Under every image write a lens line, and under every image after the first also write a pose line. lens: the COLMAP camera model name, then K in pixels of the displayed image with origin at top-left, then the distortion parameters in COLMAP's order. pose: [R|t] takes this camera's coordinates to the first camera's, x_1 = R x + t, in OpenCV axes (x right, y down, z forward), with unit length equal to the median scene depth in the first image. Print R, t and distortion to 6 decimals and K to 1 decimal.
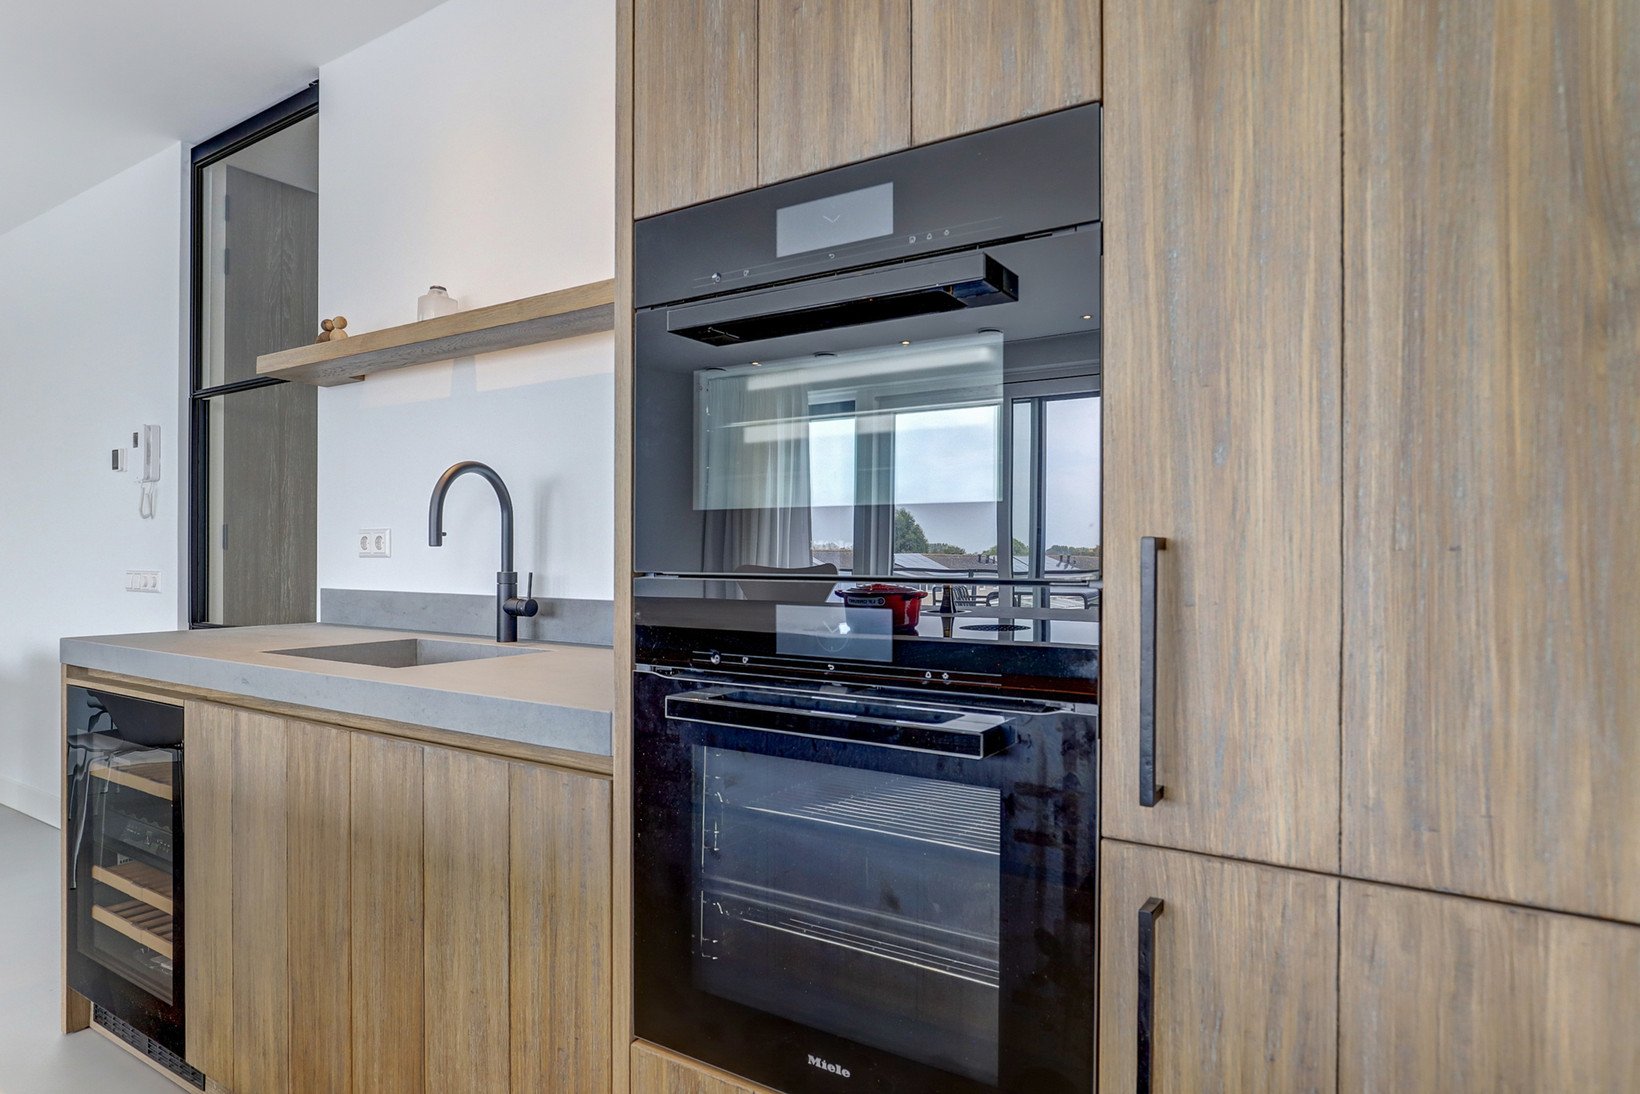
lens RADIAL K [[957.6, 0, 799.3], [0, 957.6, 558.1], [0, 0, 1]] dist [-0.011547, -0.001174]
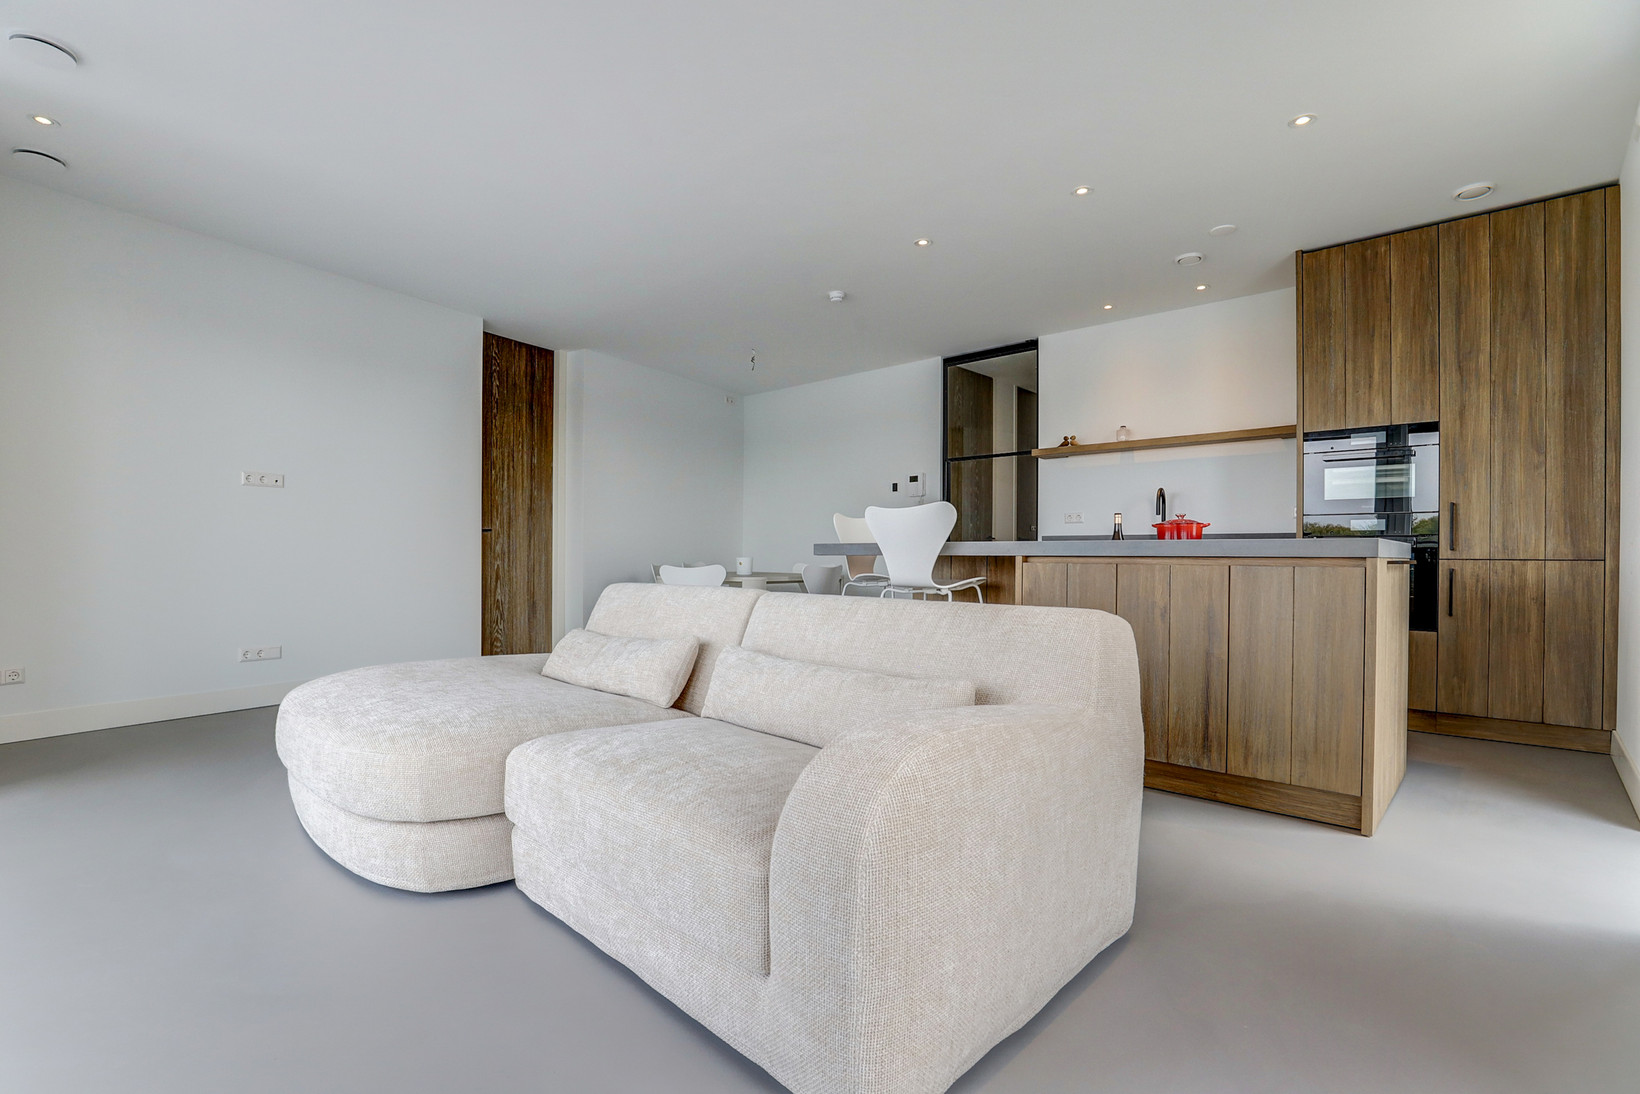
lens RADIAL K [[765.3, 0, 808.0], [0, 765.3, 559.0], [0, 0, 1]] dist [-0.038112, 0.008201]
pose [[0.986555, 0.003920, -0.163381, -1.682991], [-0.003813, 0.999992, 0.000965, 0.204021], [0.163383, -0.000329, 0.986563, -2.509729]]
